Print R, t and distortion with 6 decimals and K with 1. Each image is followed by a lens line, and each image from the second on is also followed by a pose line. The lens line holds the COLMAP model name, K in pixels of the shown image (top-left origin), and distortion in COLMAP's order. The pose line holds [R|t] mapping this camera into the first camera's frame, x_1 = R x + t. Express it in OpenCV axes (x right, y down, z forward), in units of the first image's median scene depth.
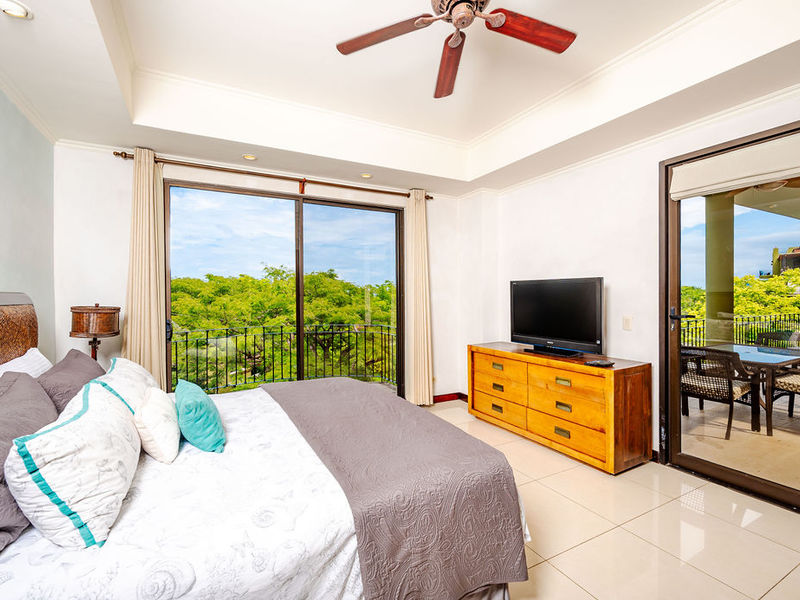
lens RADIAL K [[367.9, 0, 396.2], [0, 367.9, 301.0], [0, 0, 1]] dist [-0.004248, -0.000051]
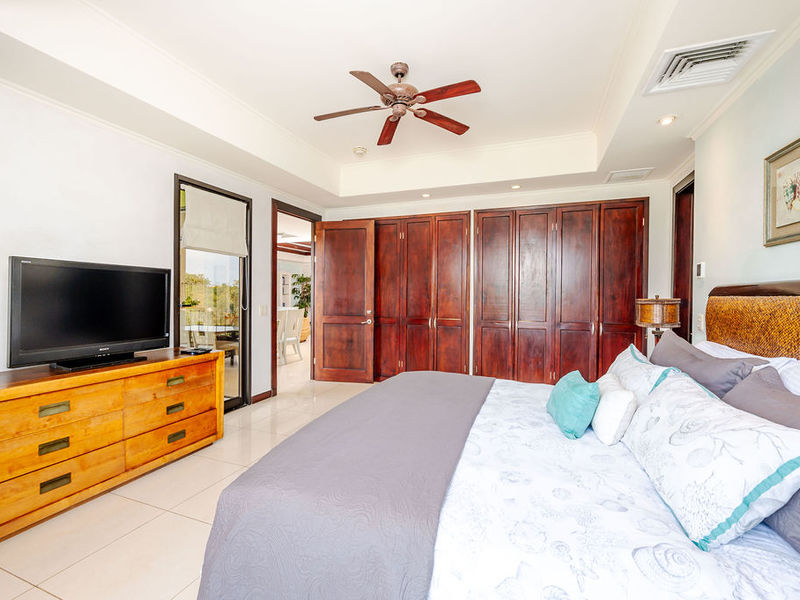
lens RADIAL K [[367.9, 0, 399.1], [0, 367.9, 295.9], [0, 0, 1]] dist [-0.004248, -0.000051]
pose [[-0.656286, -0.003983, 0.754501, -0.610185], [0.000852, 0.999982, 0.006019, 0.001961], [-0.754511, 0.004593, -0.656271, 1.199864]]
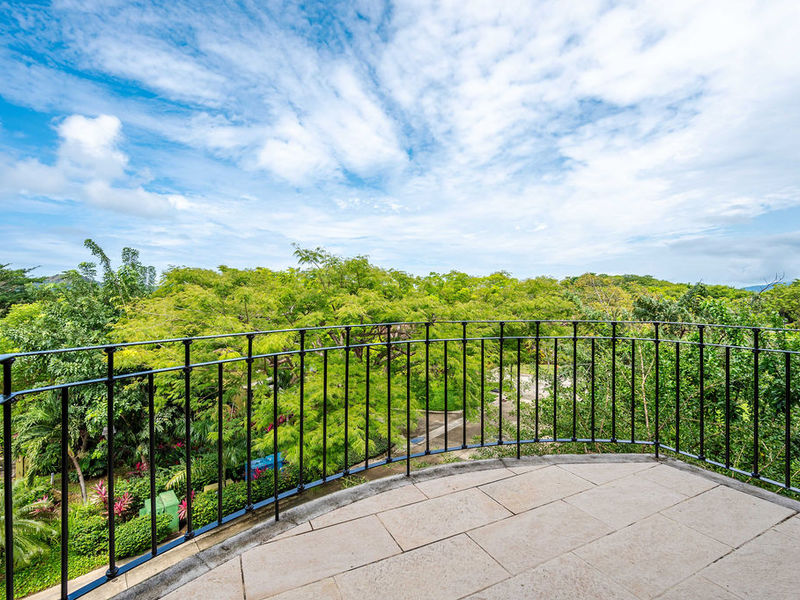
lens RADIAL K [[367.9, 0, 400.2], [0, 367.9, 300.4], [0, 0, 1]] dist [-0.004248, -0.000051]
pose [[0.999937, 0.004768, -0.010192, -0.087400], [-0.004833, 0.999968, -0.006413, 0.013654], [0.010161, 0.006462, 0.999927, 0.151410]]
